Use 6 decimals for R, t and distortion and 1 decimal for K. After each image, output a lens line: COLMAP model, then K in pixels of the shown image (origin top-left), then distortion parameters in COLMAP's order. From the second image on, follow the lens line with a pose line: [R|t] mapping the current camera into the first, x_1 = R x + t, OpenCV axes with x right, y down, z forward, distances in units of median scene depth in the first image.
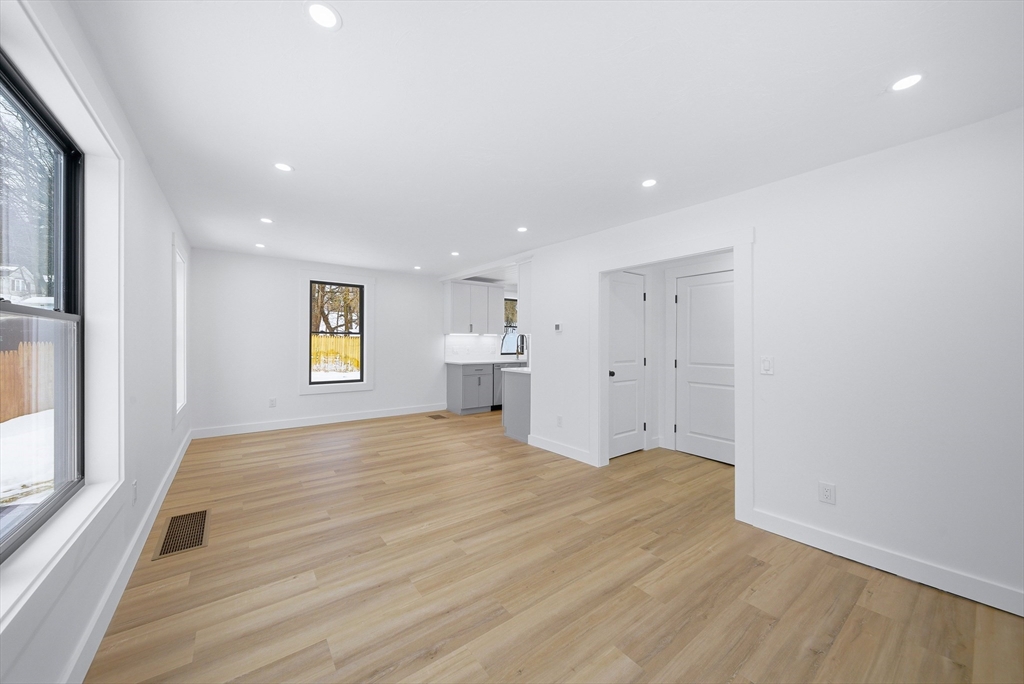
lens RADIAL K [[365.3, 0, 512.7], [0, 365.3, 344.9], [0, 0, 1]] dist [0.001007, -0.002239]
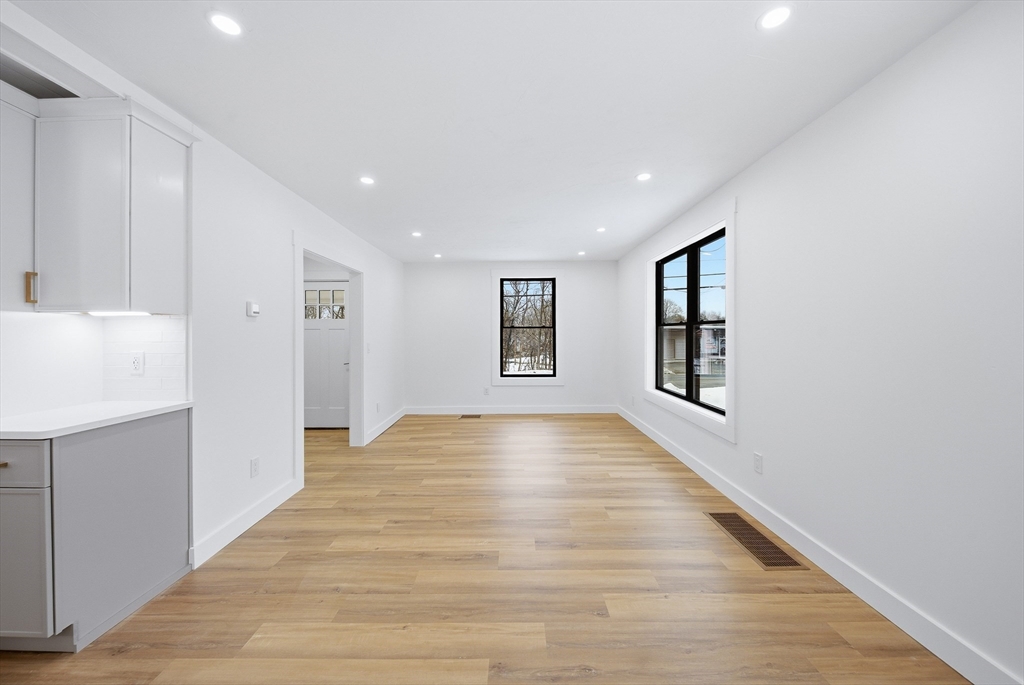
lens RADIAL K [[378.9, 0, 514.7], [0, 378.9, 331.1], [0, 0, 1]] dist [-0.002210, -0.000108]
pose [[-0.793864, 0.005633, 0.608069, -0.704904], [0.002863, 0.999981, -0.005525, -0.009410], [-0.608089, -0.002645, -0.793865, 1.486884]]
